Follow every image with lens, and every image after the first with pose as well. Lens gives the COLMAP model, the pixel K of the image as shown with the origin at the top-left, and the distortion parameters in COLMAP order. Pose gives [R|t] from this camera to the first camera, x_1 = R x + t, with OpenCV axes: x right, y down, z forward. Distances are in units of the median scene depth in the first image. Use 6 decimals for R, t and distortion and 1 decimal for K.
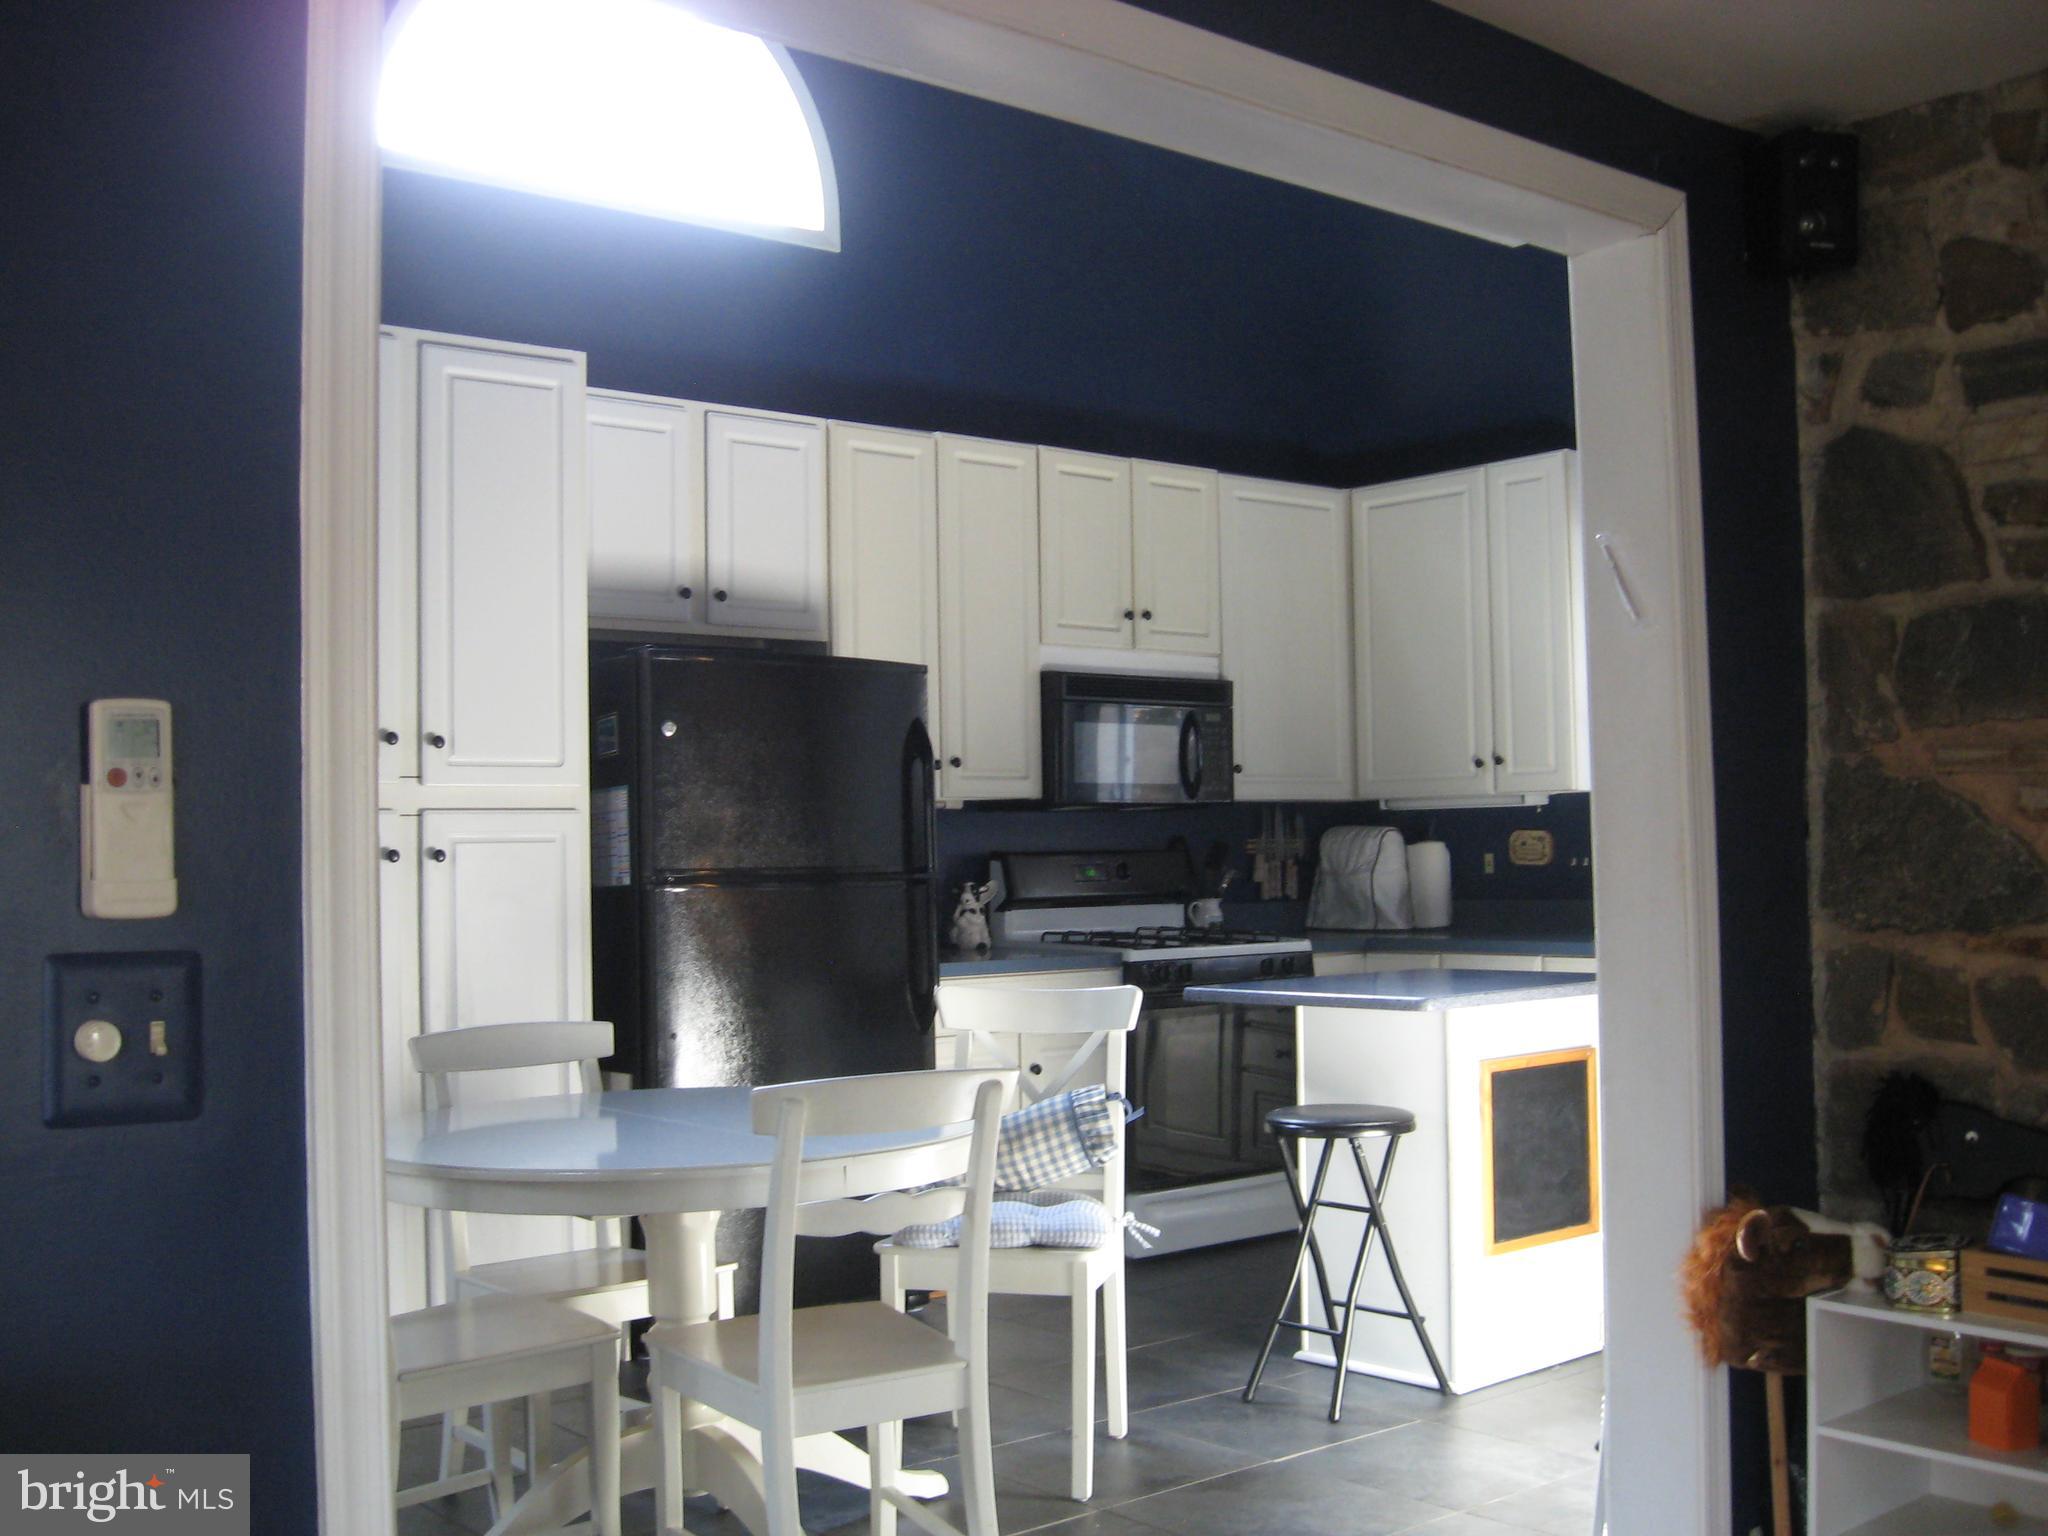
lens RADIAL K [[2125.8, 0, 1012.0], [0, 2125.8, 770.4], [0, 0, 1]] dist [-0.138016, 0.063742]
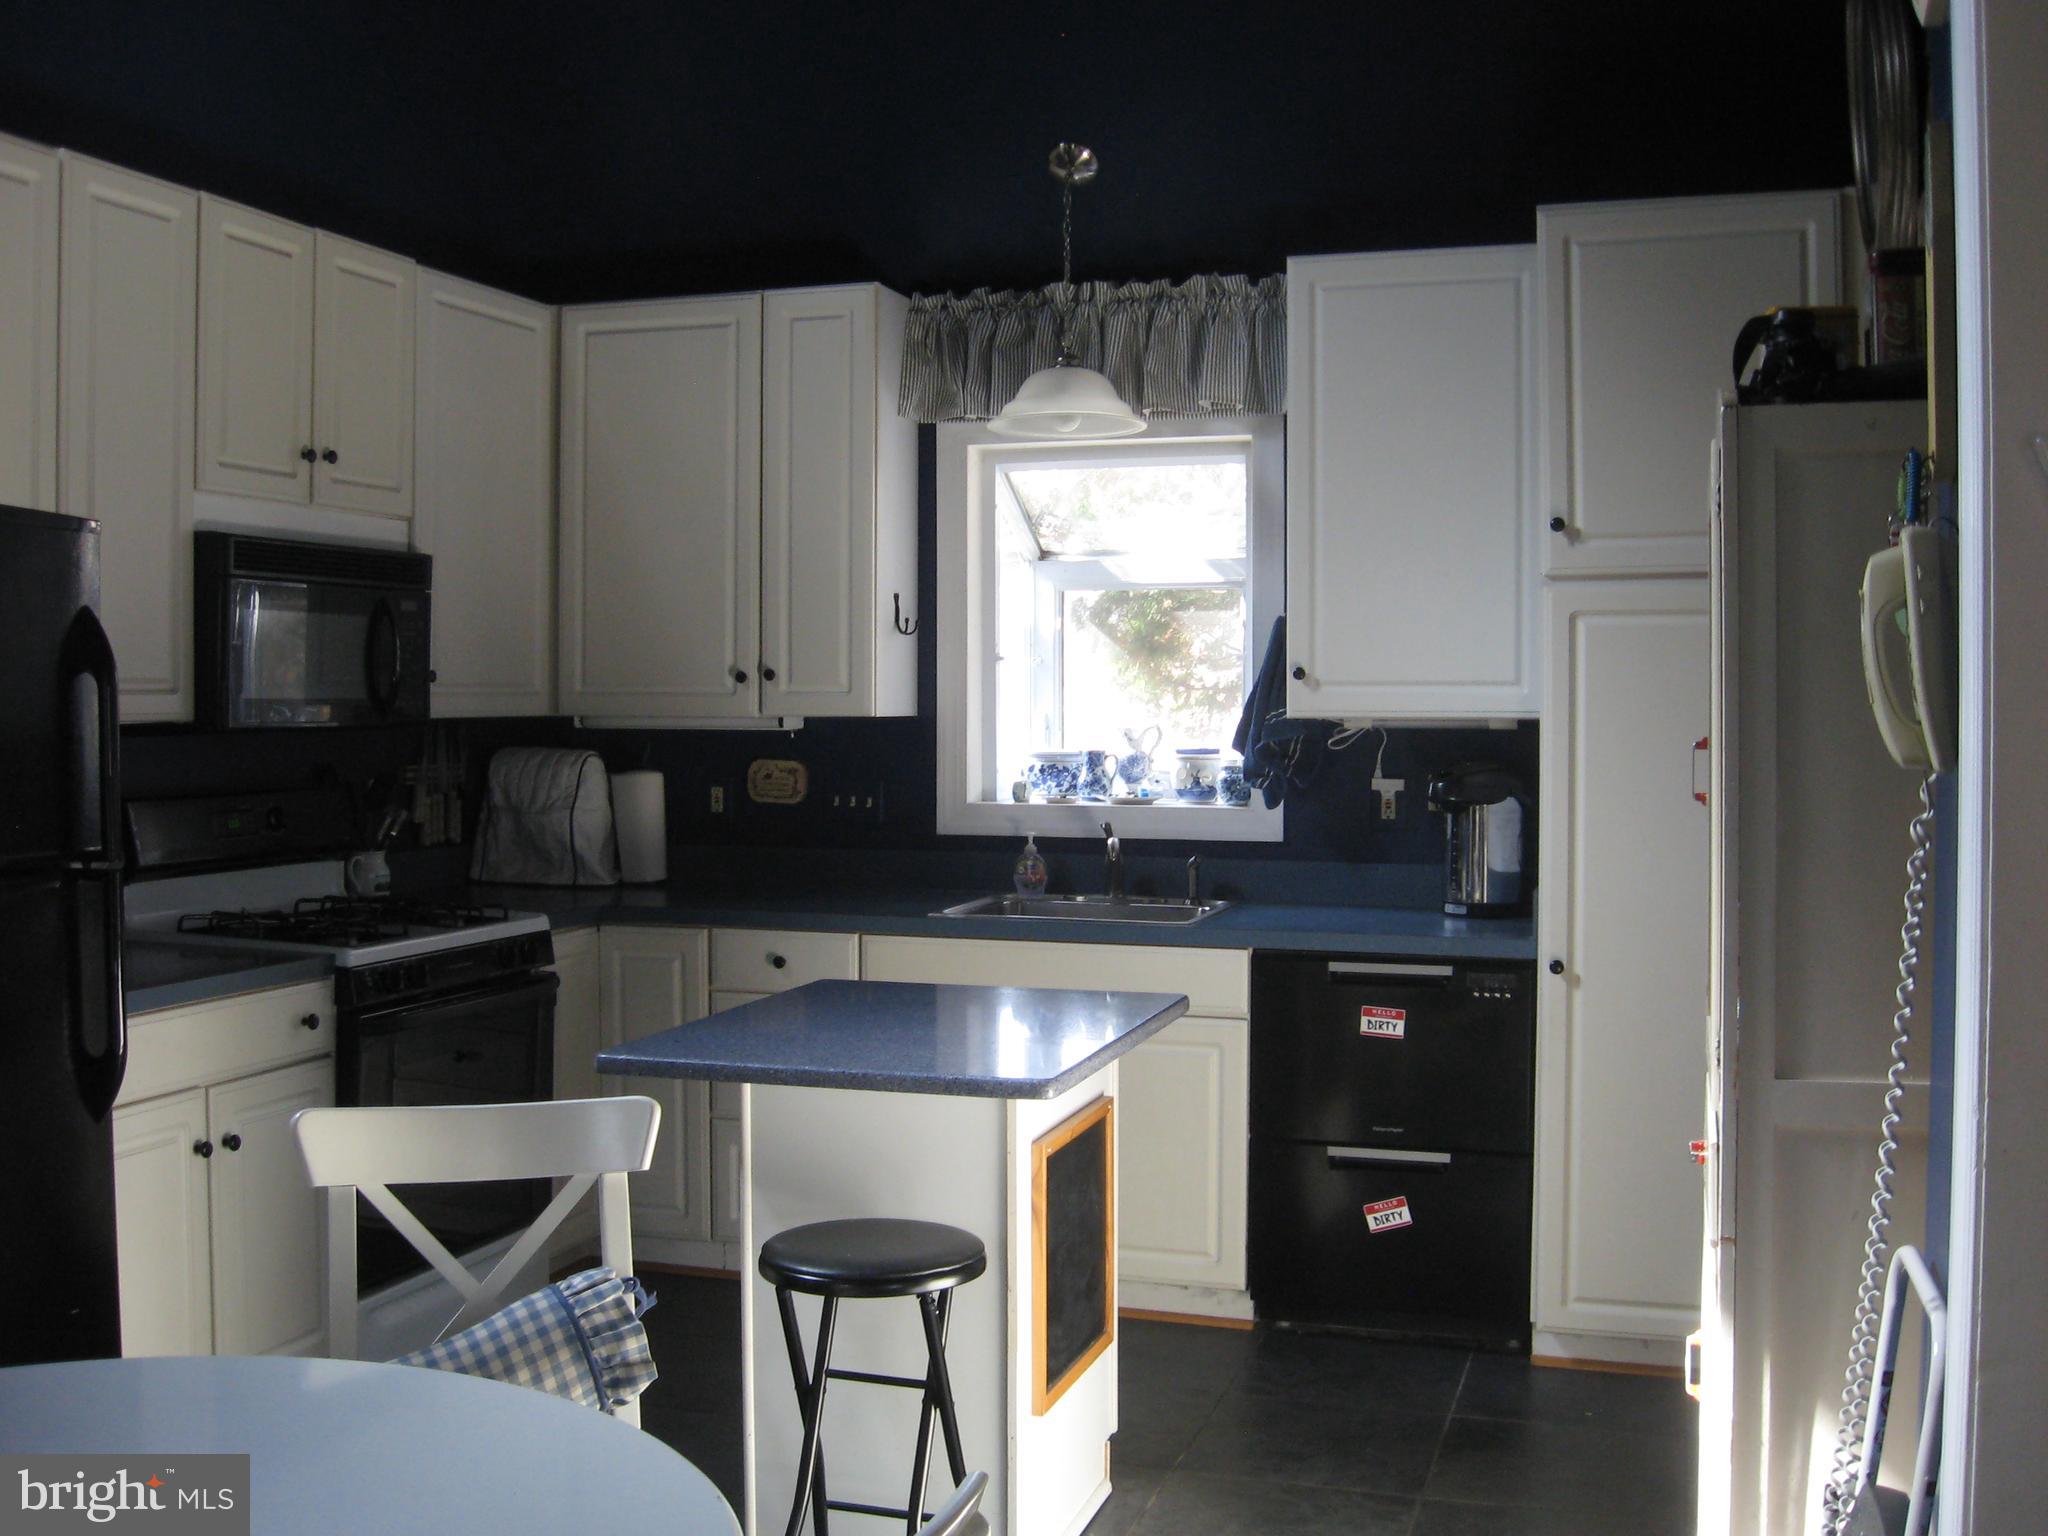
lens RADIAL K [[2125.8, 0, 1012.0], [0, 2125.8, 770.4], [0, 0, 1]] dist [-0.138016, 0.063742]
pose [[0.846519, 0.001624, 0.532356, -0.108537], [-0.038513, 0.997562, 0.058197, -0.018134], [-0.530964, -0.069768, 0.844518, 0.283097]]
